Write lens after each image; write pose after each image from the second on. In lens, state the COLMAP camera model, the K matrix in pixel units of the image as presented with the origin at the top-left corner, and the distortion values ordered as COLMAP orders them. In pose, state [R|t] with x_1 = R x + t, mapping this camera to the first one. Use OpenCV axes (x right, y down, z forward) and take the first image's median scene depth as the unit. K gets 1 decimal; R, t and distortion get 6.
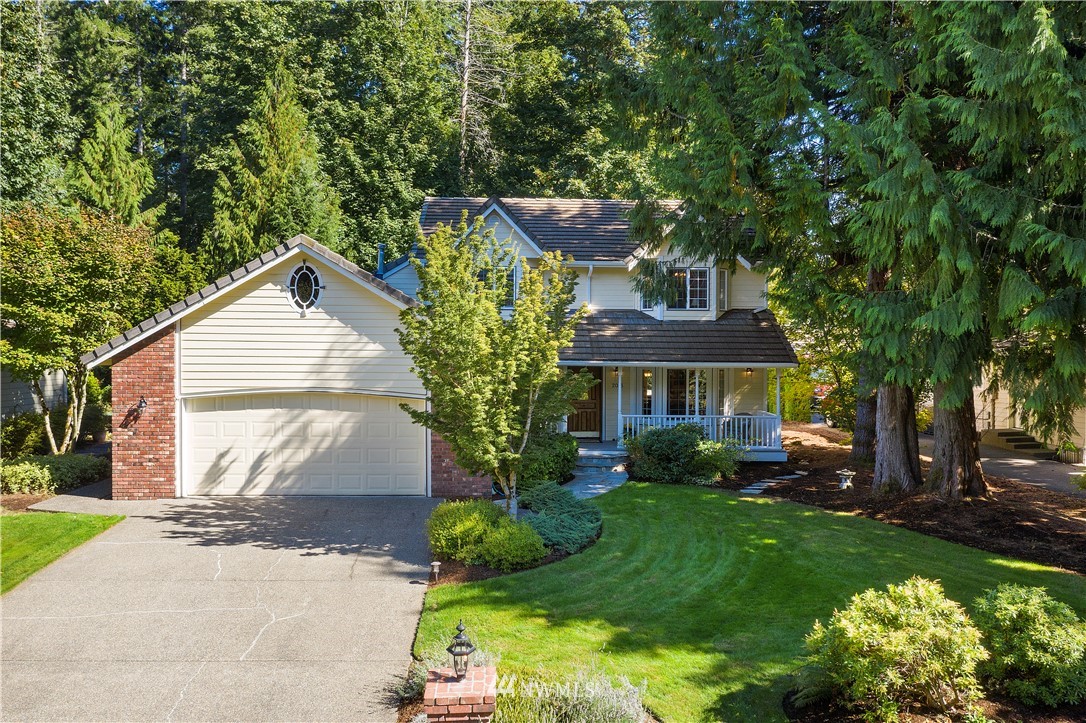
lens RADIAL K [[859.0, 0, 545.2], [0, 859.0, 361.9], [0, 0, 1]] dist [-0.016668, 0.019595]
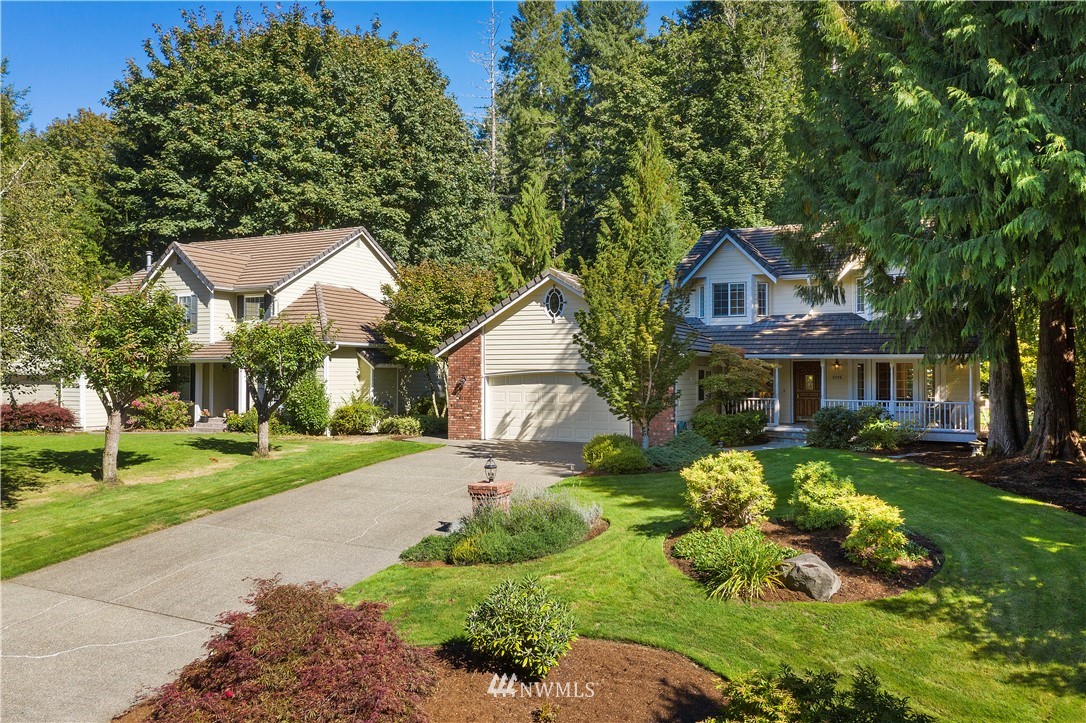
lens RADIAL K [[859.0, 0, 541.9], [0, 859.0, 360.7], [0, 0, 1]] dist [-0.016668, 0.019595]
pose [[0.866614, -0.011949, -0.498836, 0.167727], [-0.005957, 0.999394, -0.034288, 0.024595], [0.498943, 0.032686, 0.866018, -0.117284]]
